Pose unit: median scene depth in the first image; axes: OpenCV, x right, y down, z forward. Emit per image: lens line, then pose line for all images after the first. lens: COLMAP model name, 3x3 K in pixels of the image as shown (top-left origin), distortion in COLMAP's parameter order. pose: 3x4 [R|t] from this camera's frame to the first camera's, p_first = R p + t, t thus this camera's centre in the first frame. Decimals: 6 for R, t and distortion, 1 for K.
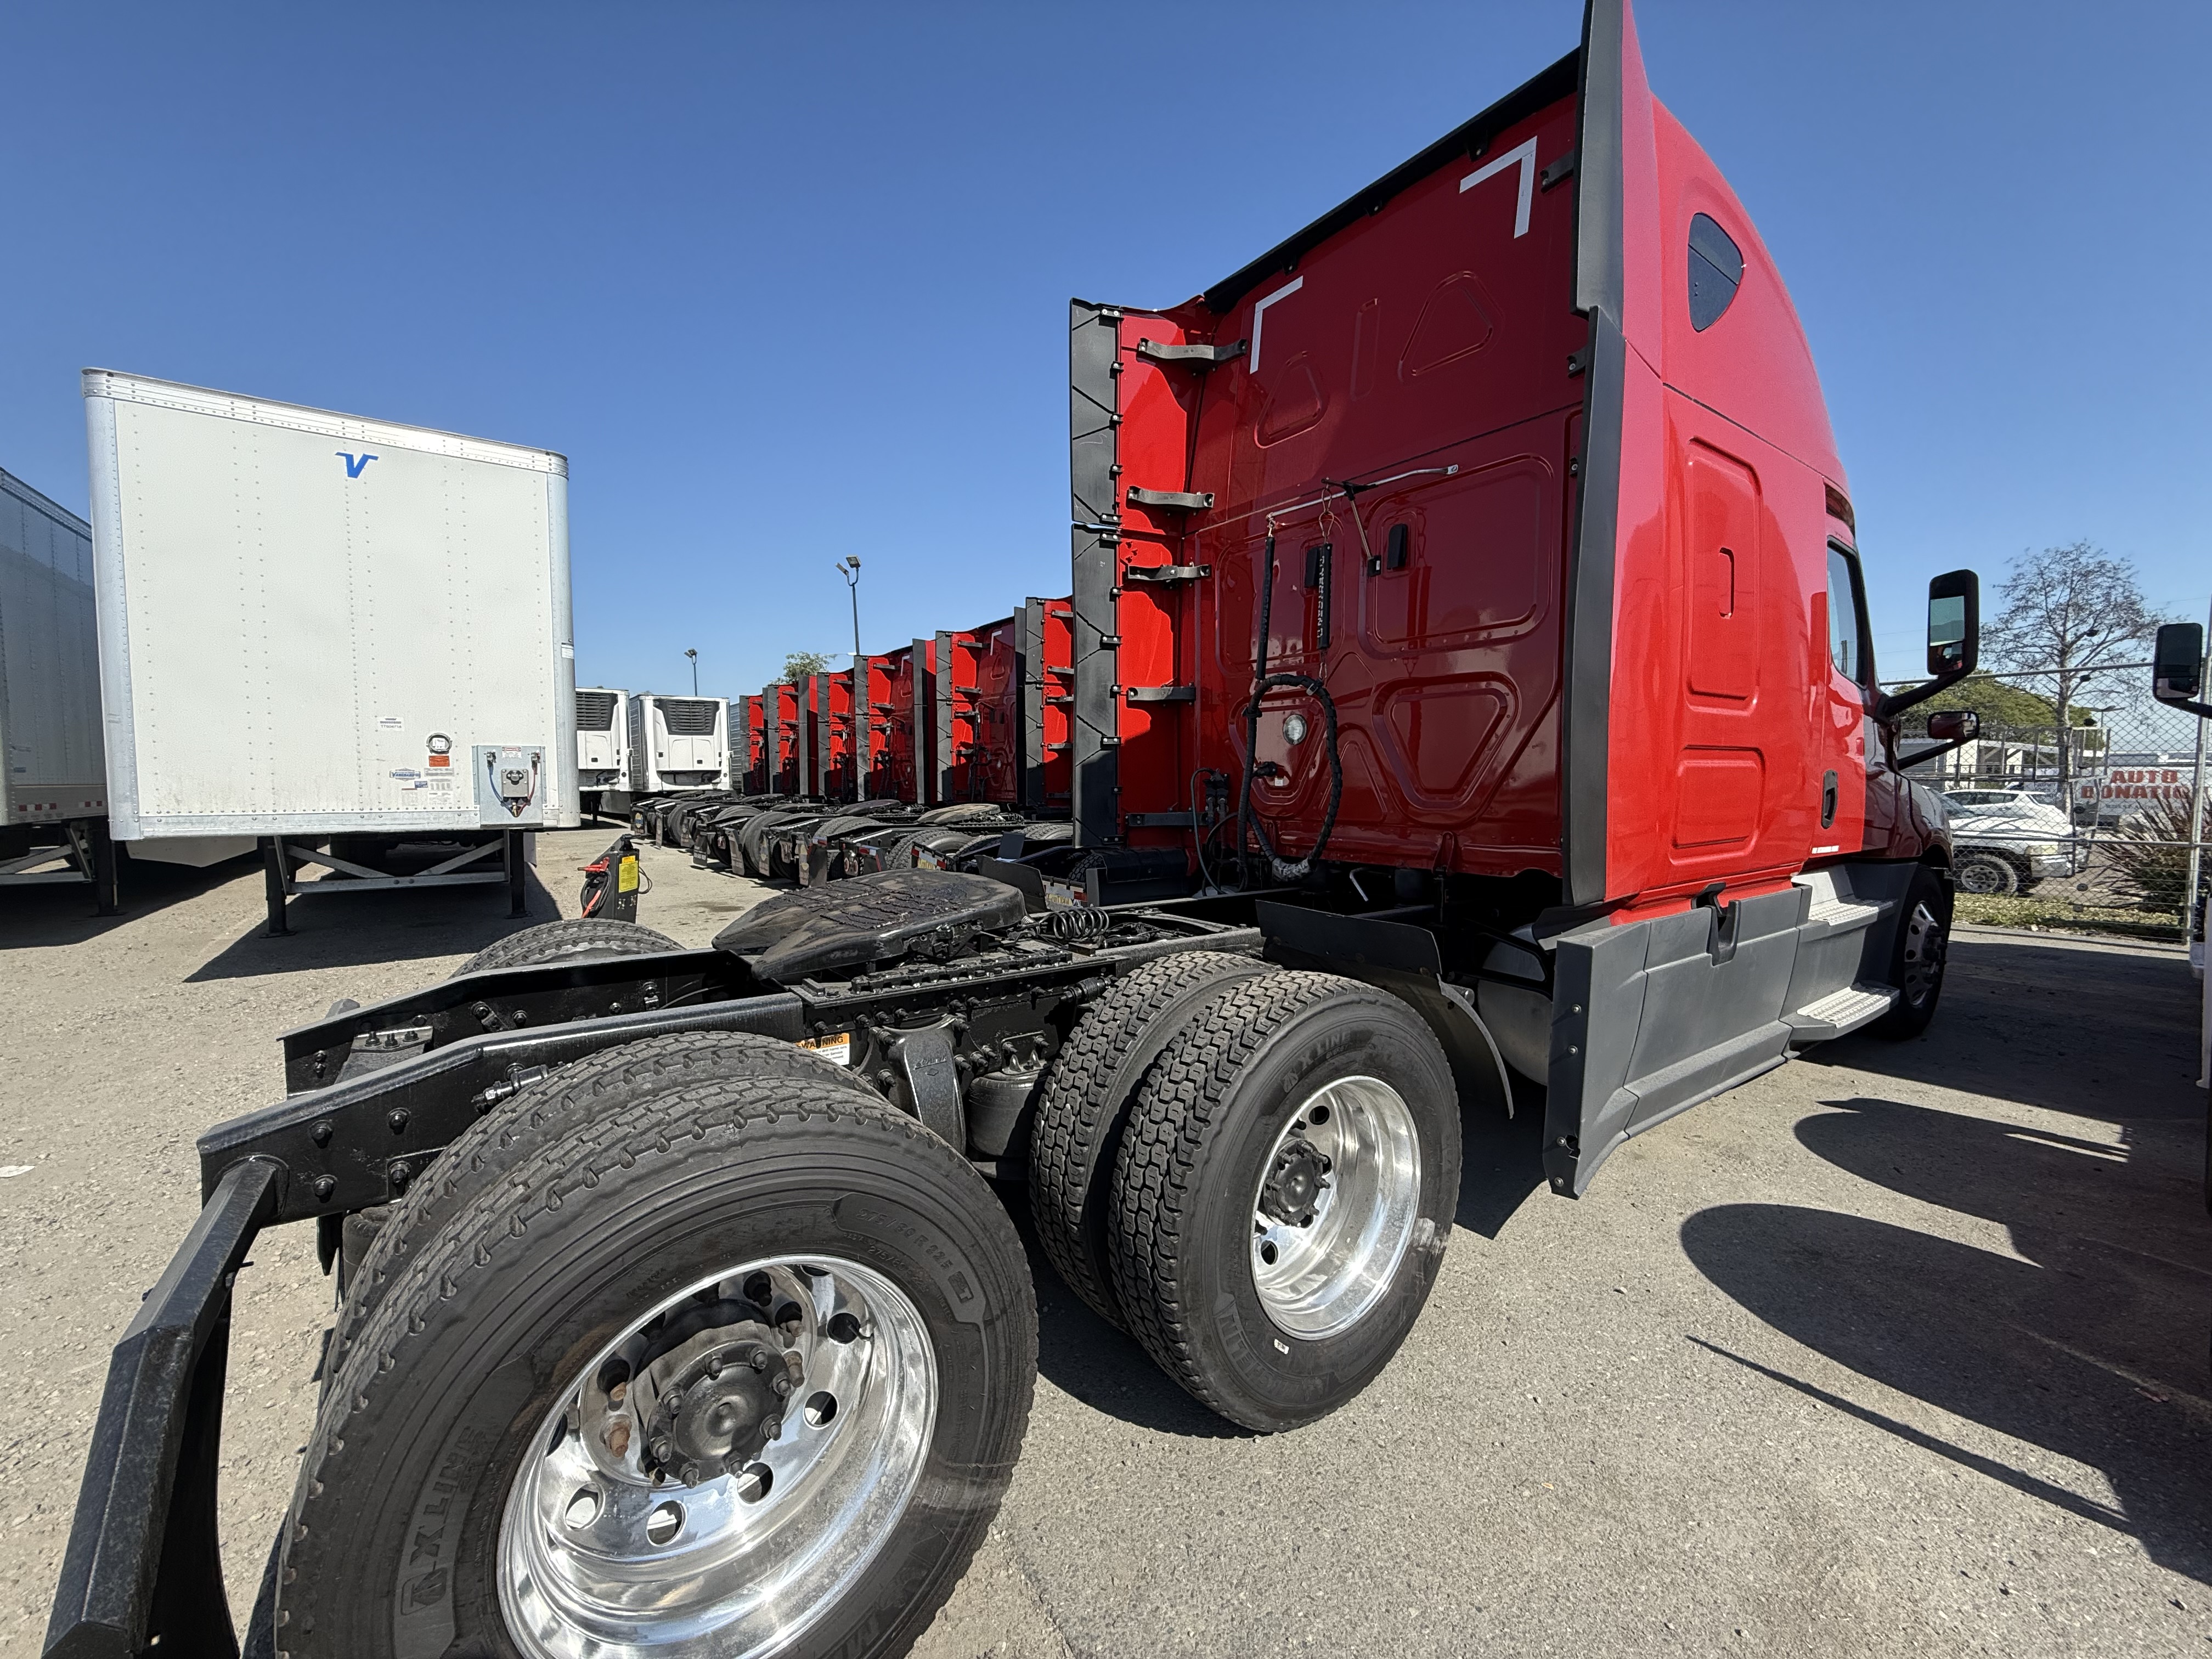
lens RADIAL K [[885.0, 0, 1106.0], [0, 885.0, 829.5], [0, 0, 1]] dist [-0.000114, -0.000001]
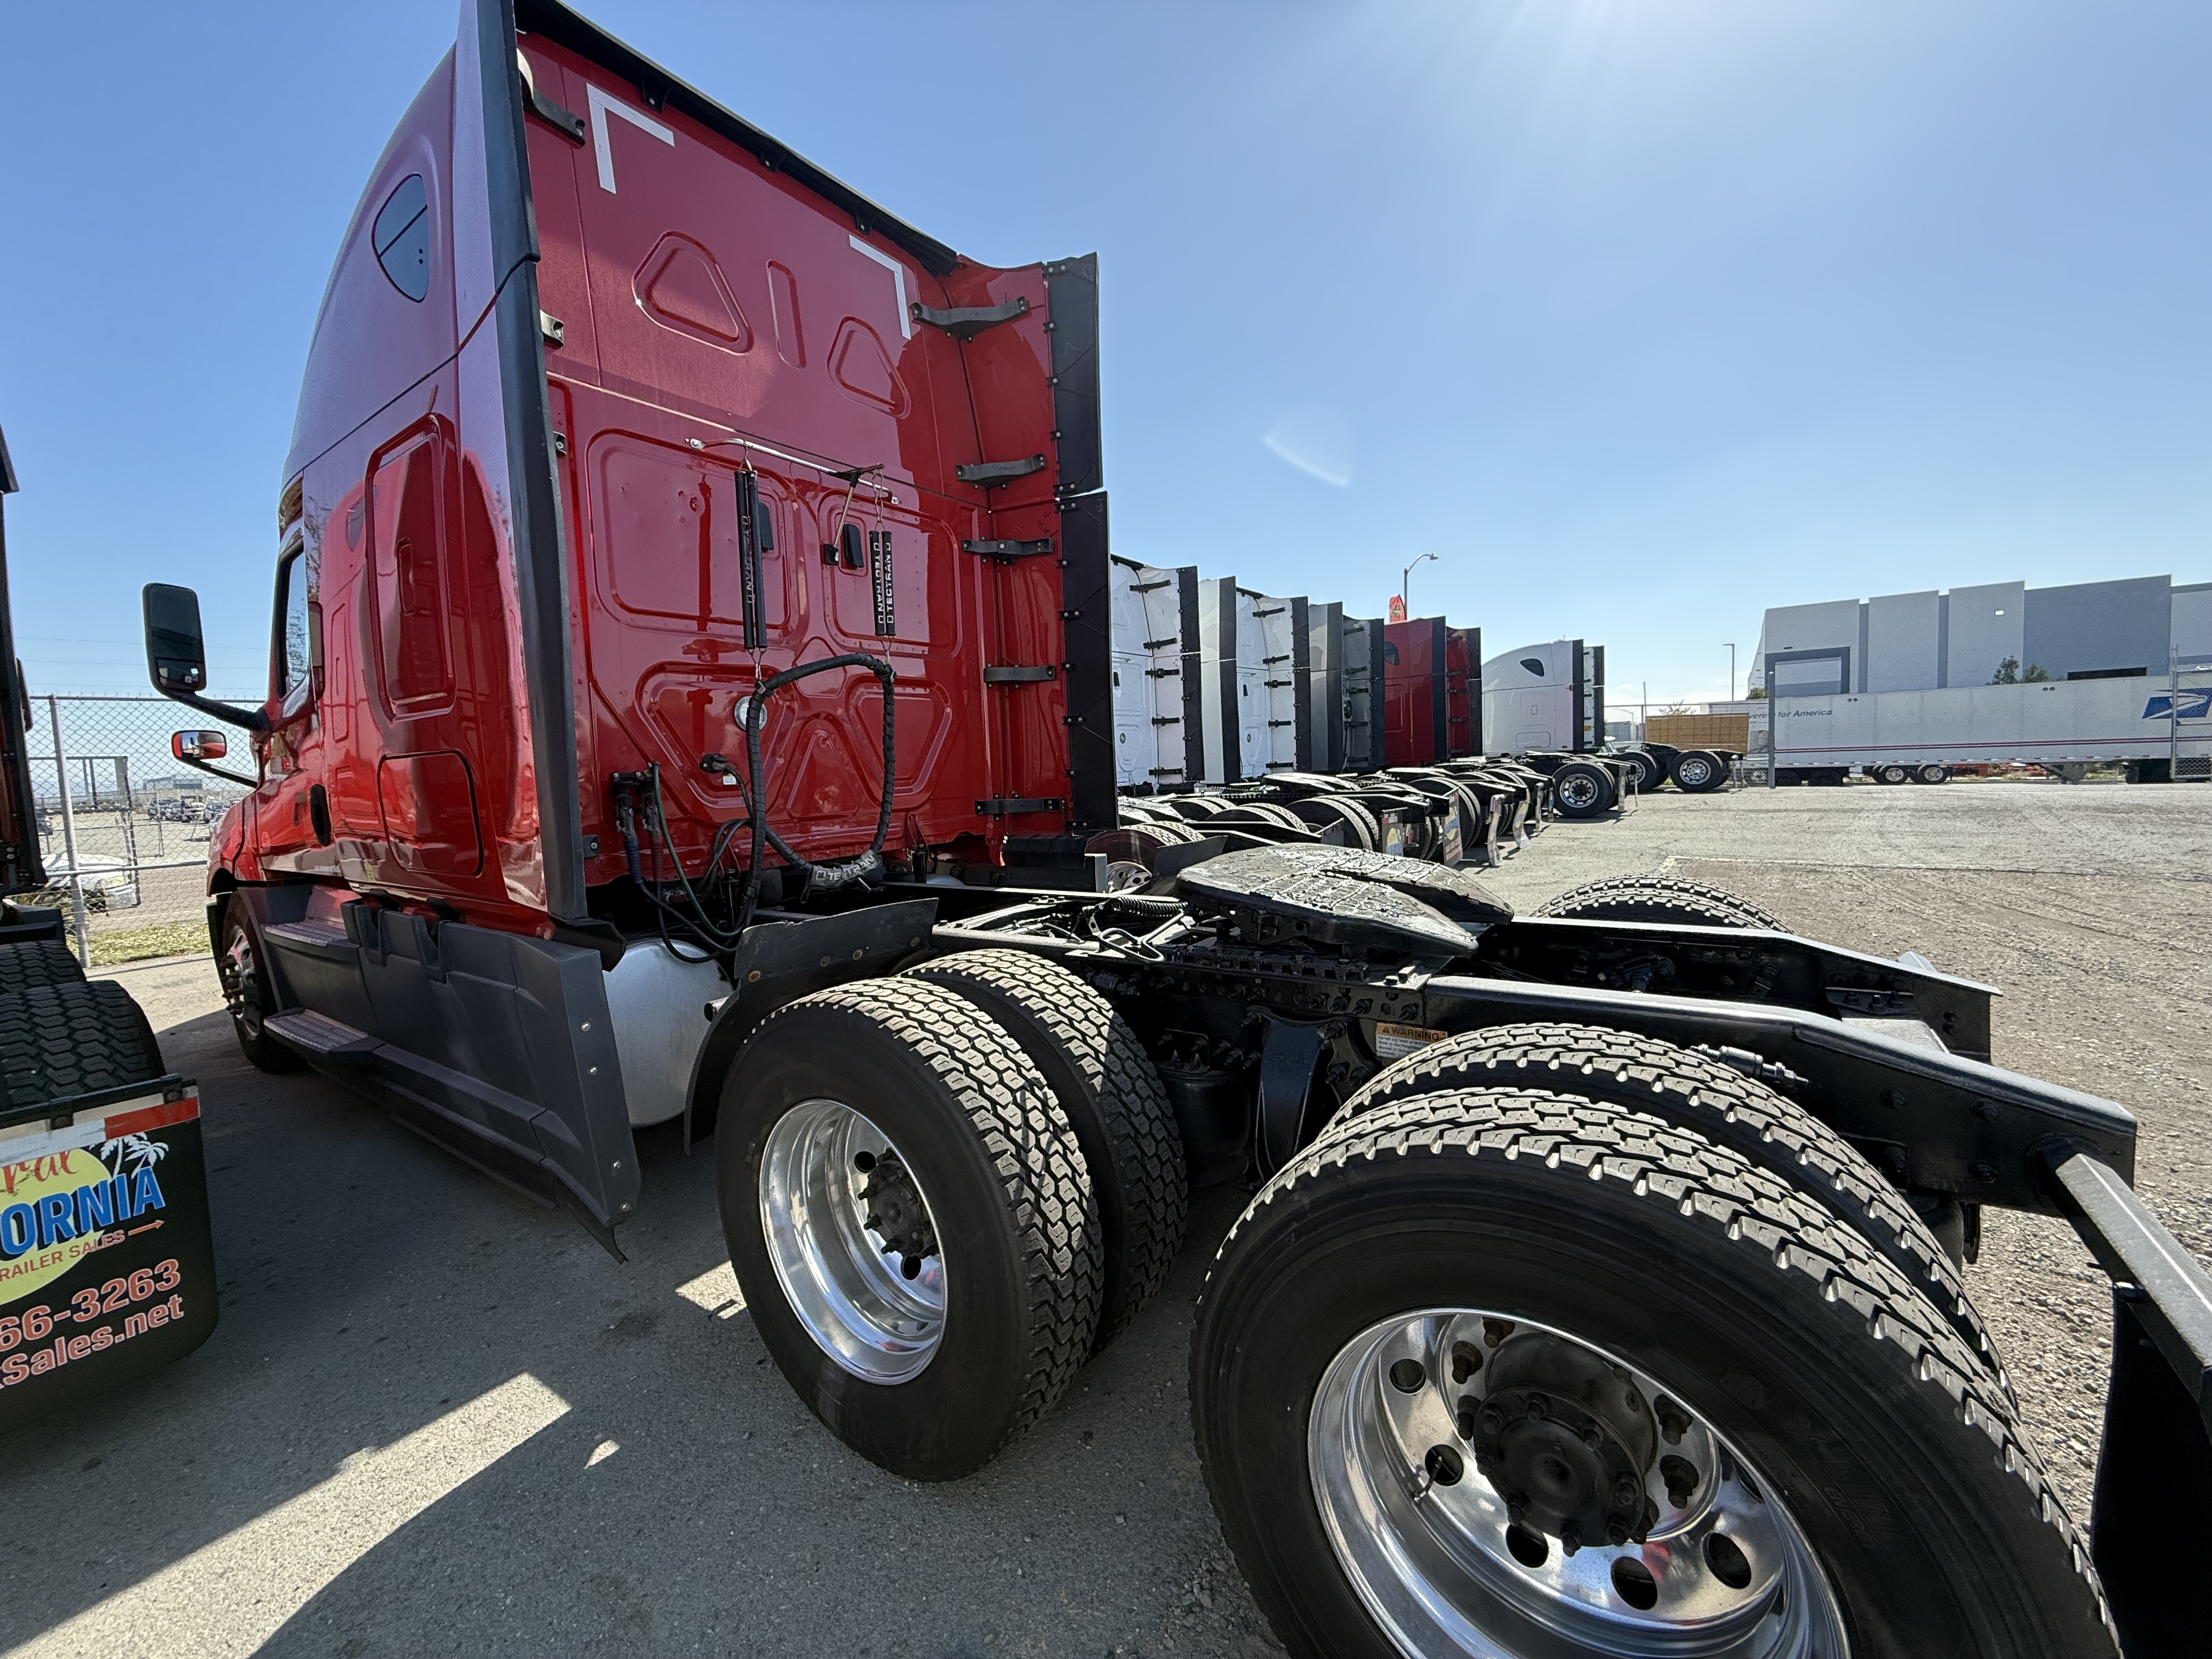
lens RADIAL K [[885.0, 0, 1106.0], [0, 885.0, 829.5], [0, 0, 1]] dist [-0.000114, -0.000001]
pose [[-0.338326, -0.056788, 0.939314, -0.784726], [0.097462, 0.990695, 0.094998, -0.061070], [-0.935968, 0.123688, -0.329643, 1.132757]]
